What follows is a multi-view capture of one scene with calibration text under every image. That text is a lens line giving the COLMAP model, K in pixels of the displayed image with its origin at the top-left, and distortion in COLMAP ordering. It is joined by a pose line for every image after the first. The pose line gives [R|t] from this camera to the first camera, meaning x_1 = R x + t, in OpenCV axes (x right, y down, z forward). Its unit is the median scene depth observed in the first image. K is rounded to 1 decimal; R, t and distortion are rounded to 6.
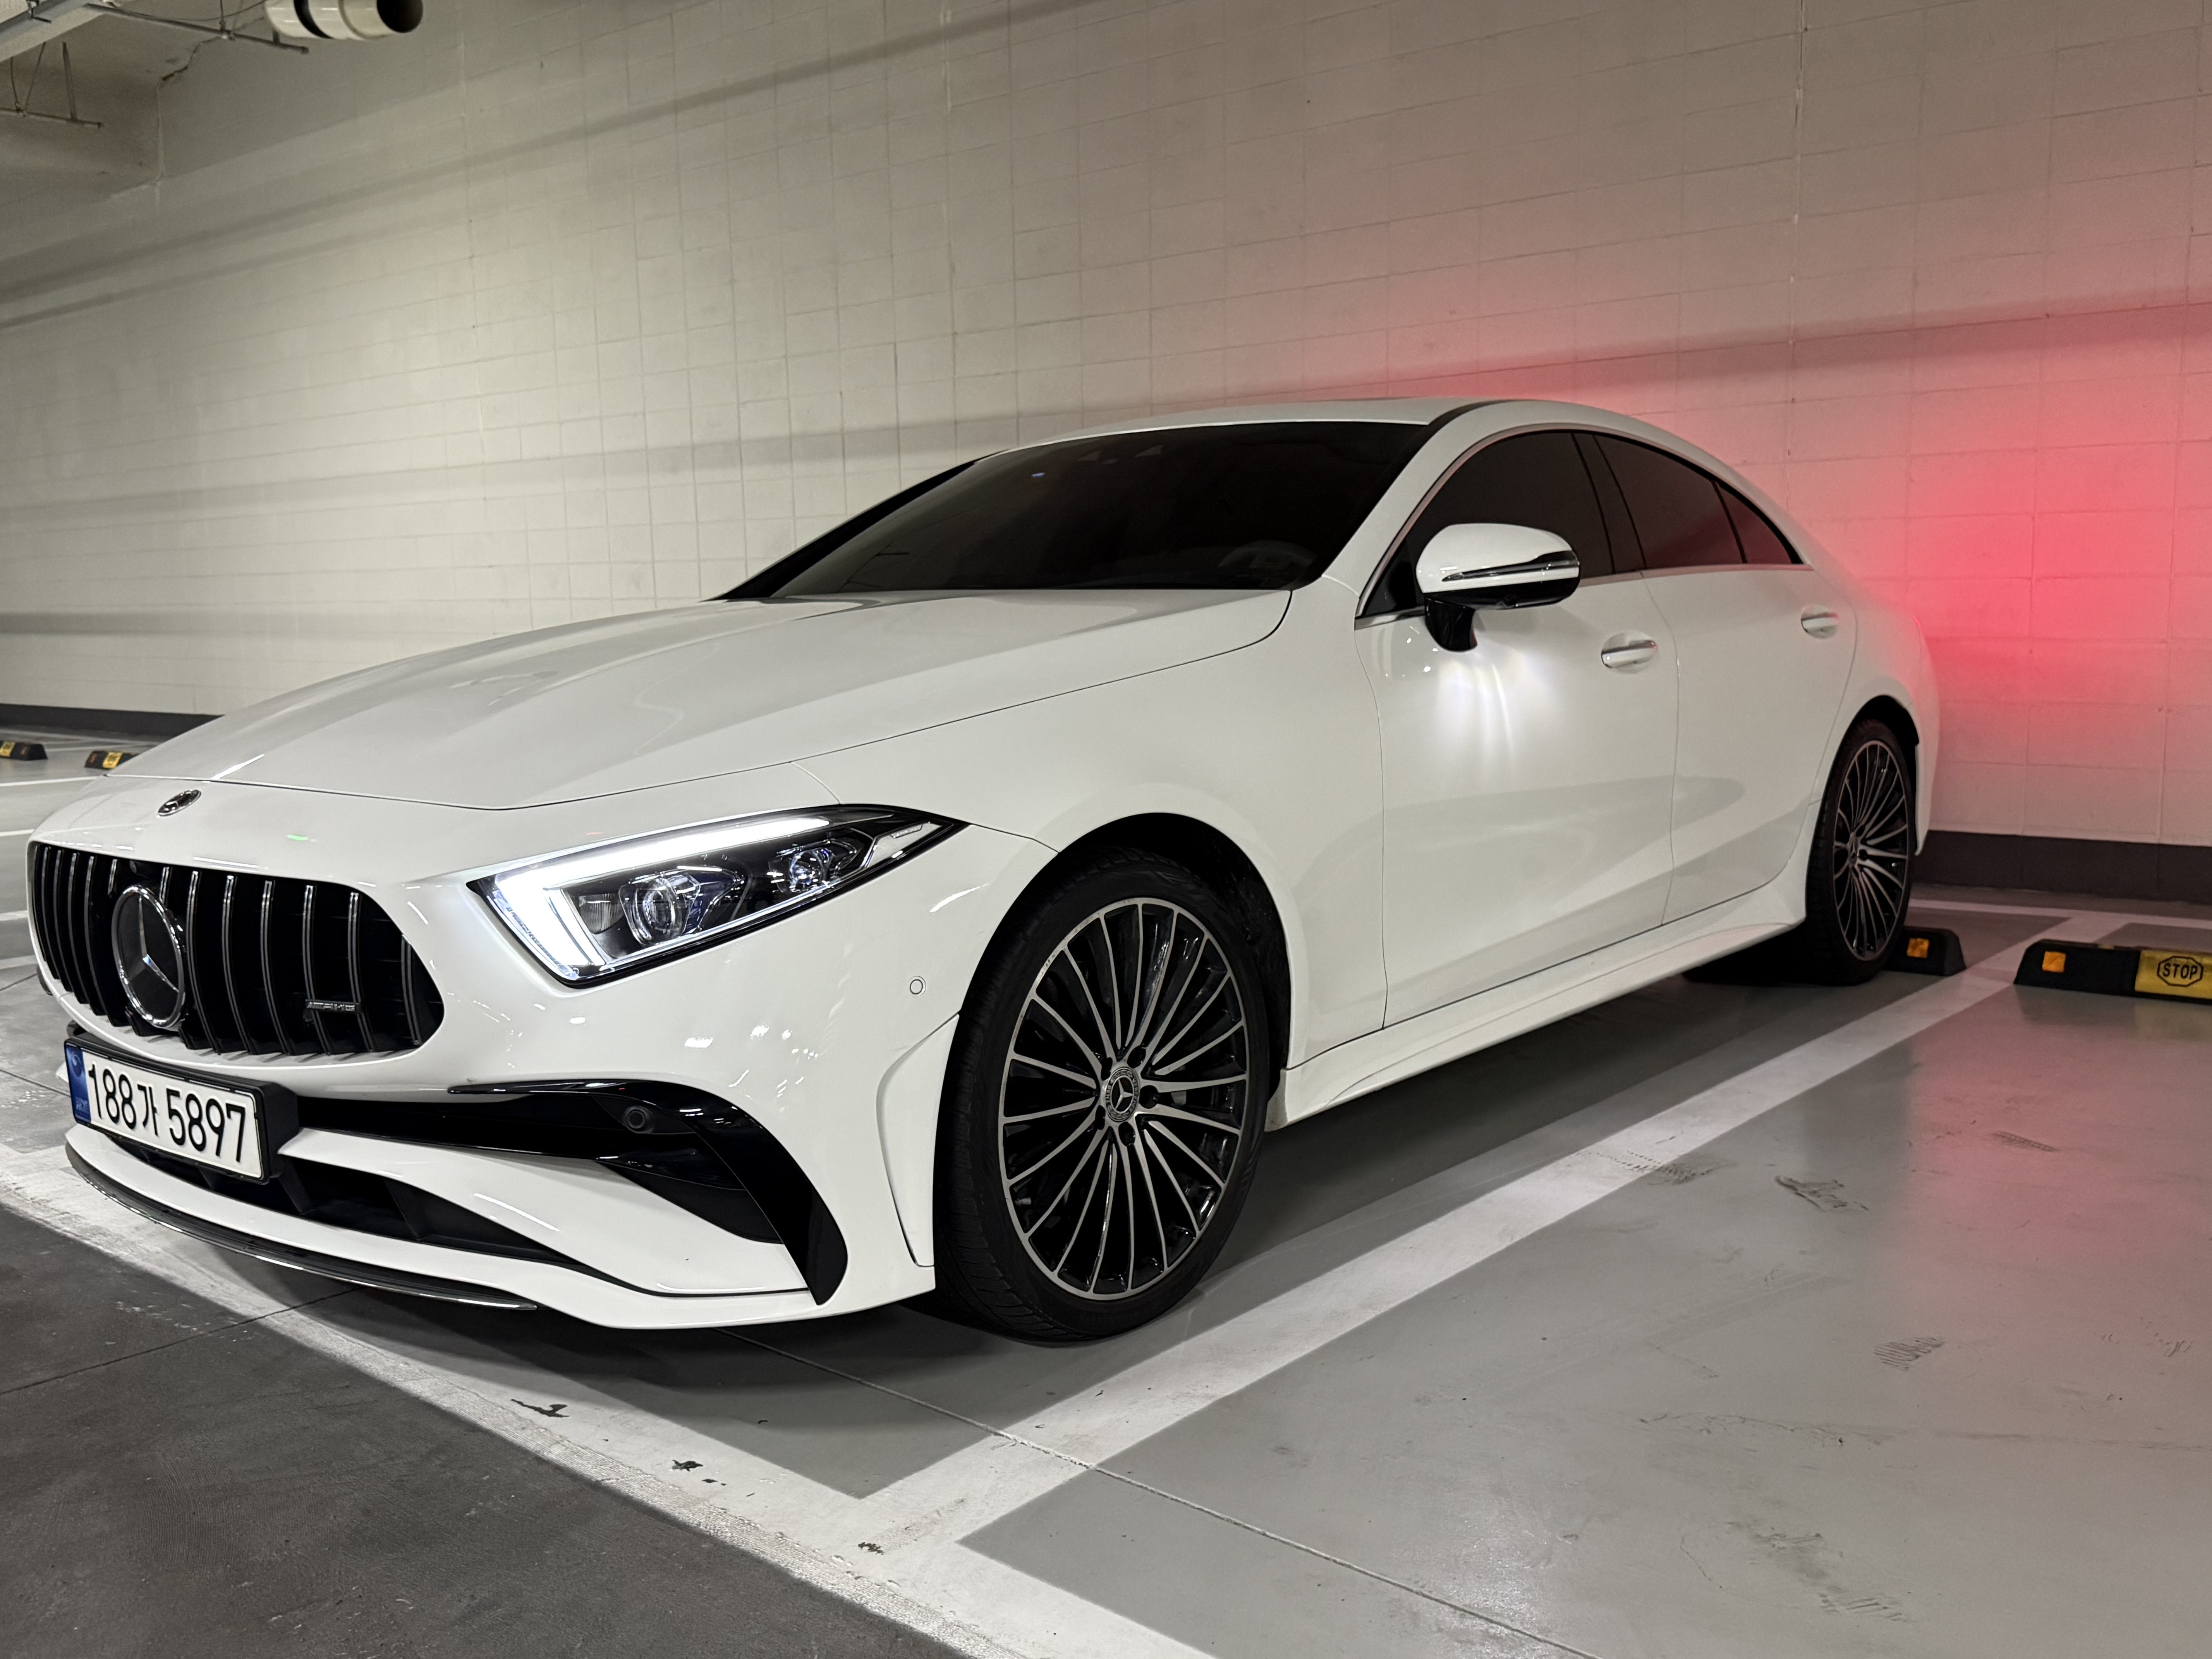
lens RADIAL K [[1962.6, 0, 1106.0], [0, 1962.6, 829.5], [0, 0, 1]] dist [0.106971, -0.227453]
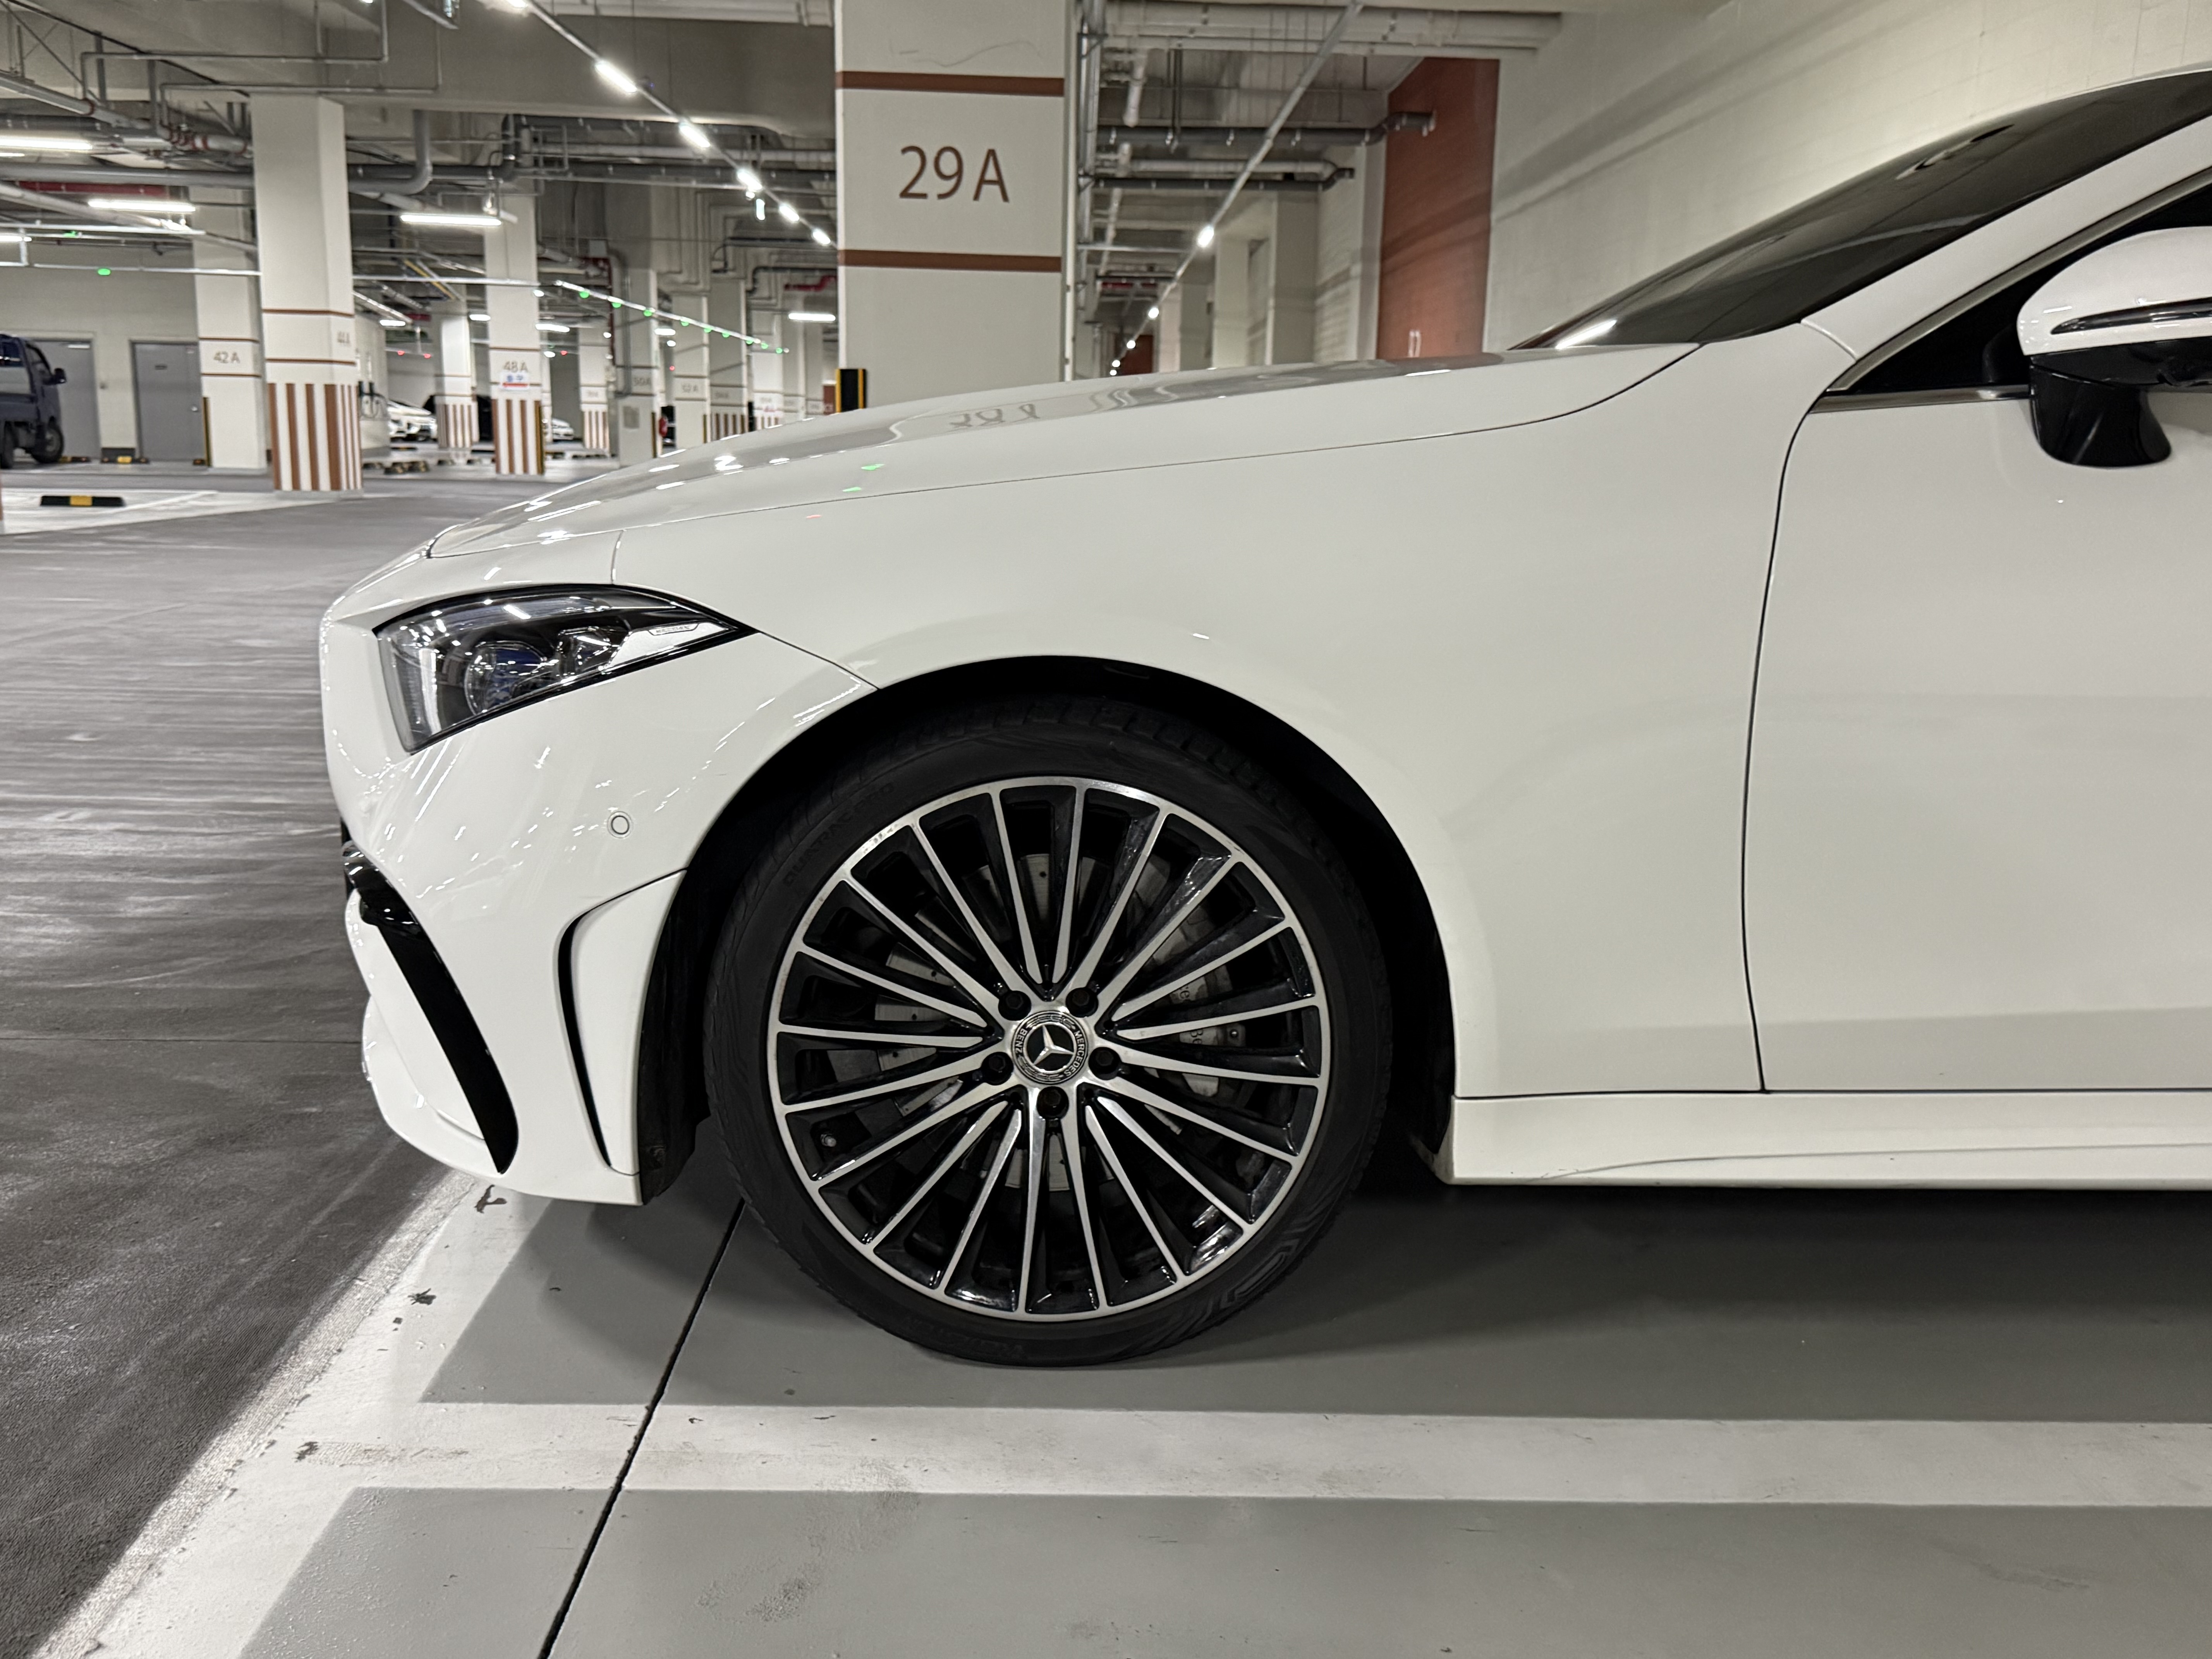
lens RADIAL K [[1962.6, 0, 1106.0], [0, 1962.6, 829.5], [0, 0, 1]] dist [0.106971, -0.227453]
pose [[0.653836, 0.178292, -0.735330, 0.566305], [-0.119226, 0.983977, 0.132568, -0.042525], [0.747184, 0.000993, 0.664616, 0.577515]]
